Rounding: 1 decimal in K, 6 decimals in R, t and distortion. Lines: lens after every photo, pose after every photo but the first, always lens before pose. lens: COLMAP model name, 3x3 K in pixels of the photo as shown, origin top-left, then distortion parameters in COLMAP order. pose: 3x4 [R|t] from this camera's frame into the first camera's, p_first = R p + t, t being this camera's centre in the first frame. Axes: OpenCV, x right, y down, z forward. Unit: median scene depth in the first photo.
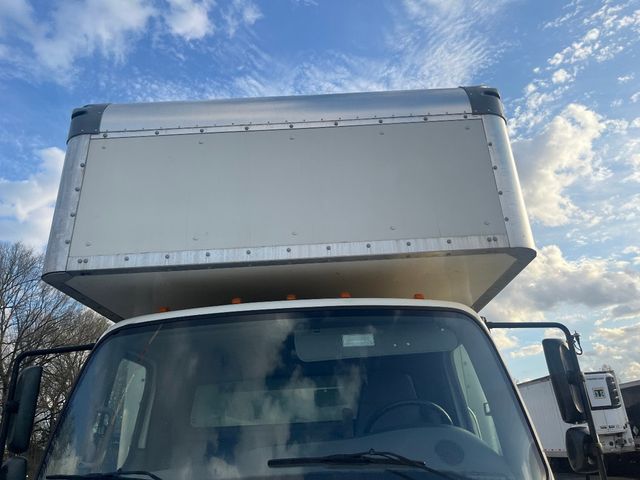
lens RADIAL K [[483.0, 0, 324.2], [0, 483.0, 241.2], [0, 0, 1]] dist [0.051841, -0.096531]
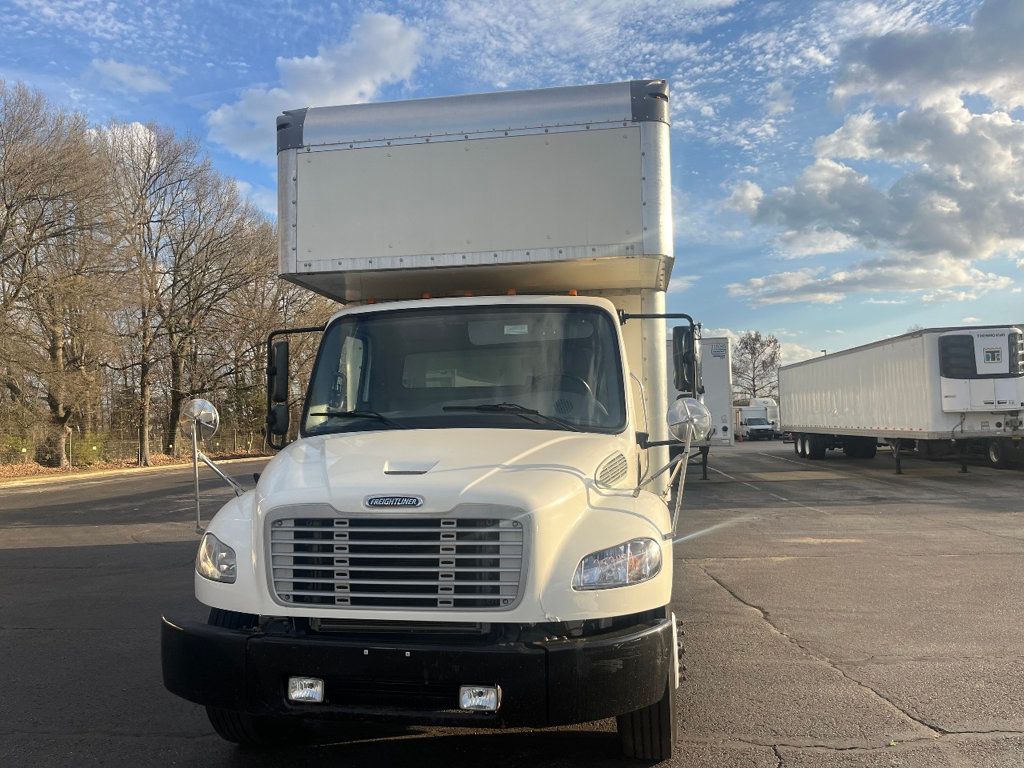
lens RADIAL K [[772.8, 0, 518.7], [0, 772.8, 385.8], [0, 0, 1]] dist [0.051841, -0.096531]
pose [[0.990991, 0.021704, -0.132156, 0.301534], [0.025954, 0.936951, 0.348495, -0.323759], [0.131388, -0.348785, 0.927947, -0.847026]]
